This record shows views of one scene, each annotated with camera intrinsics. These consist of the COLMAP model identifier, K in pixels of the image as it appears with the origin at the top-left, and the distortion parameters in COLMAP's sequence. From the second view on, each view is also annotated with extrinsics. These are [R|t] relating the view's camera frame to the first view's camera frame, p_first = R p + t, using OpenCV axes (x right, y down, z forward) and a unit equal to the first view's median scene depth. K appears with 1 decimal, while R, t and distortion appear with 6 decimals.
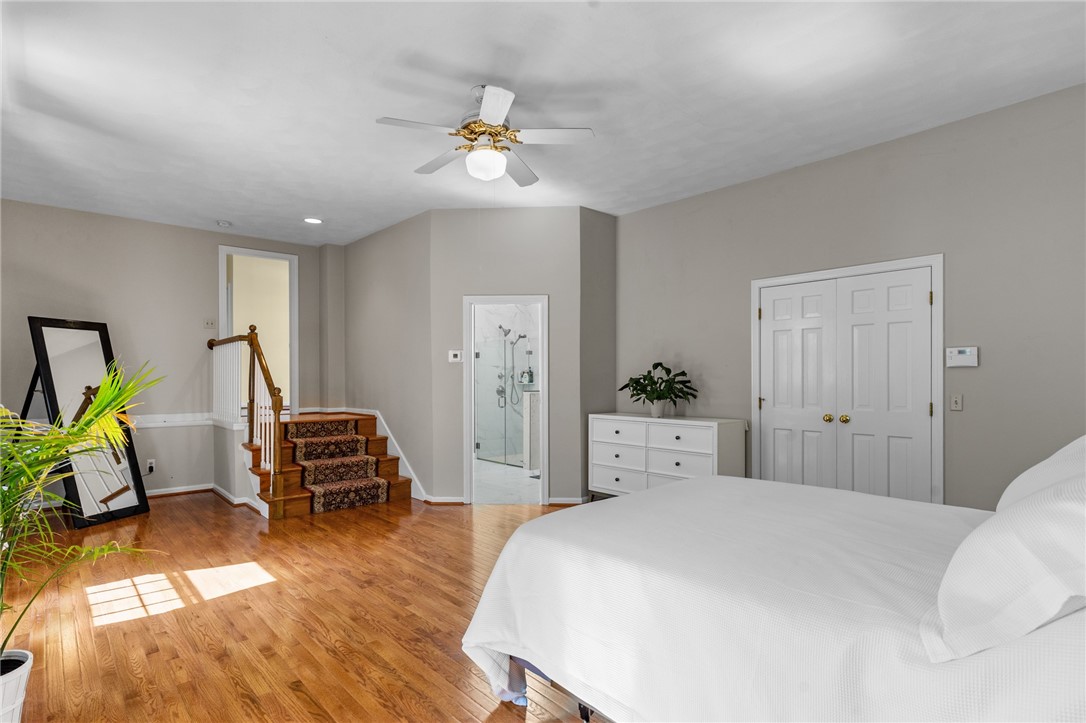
lens RADIAL K [[565.2, 0, 542.6], [0, 565.2, 376.8], [0, 0, 1]] dist [-0.001447, -0.000324]
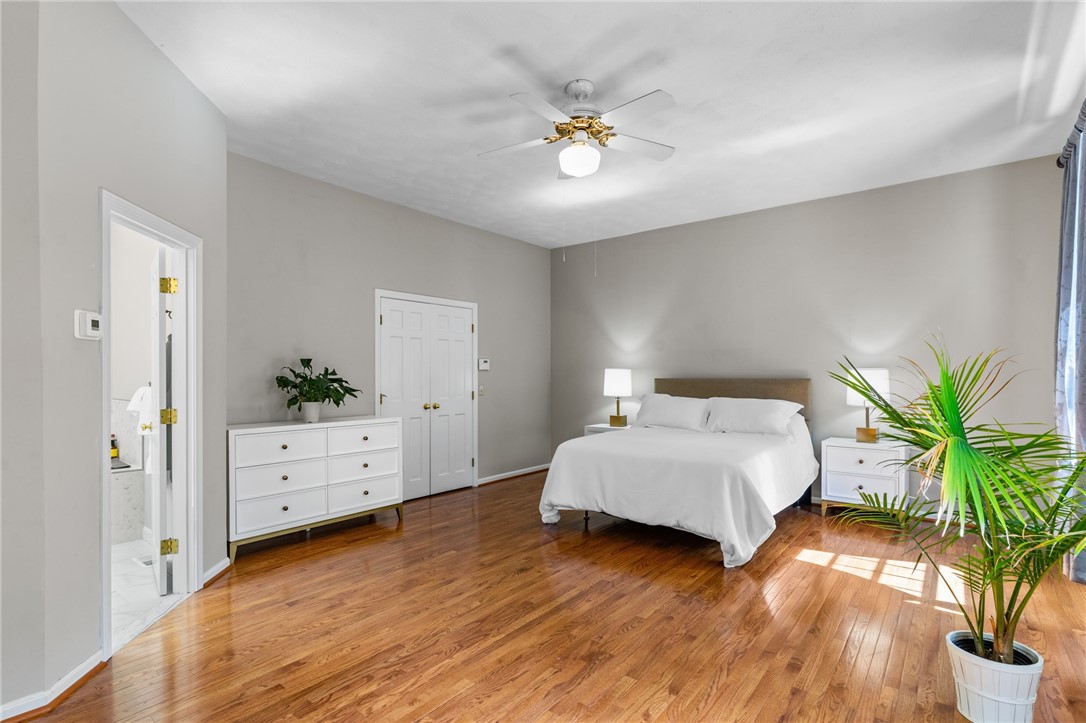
lens RADIAL K [[525.1, 0, 542.6], [0, 525.1, 376.9], [0, 0, 1]] dist [-0.000507, -0.000191]
pose [[-0.171953, 0.001589, 0.985104, -0.798406], [0.003110, 0.999995, -0.001070, 0.005066], [-0.985100, 0.002880, -0.171957, 0.979001]]
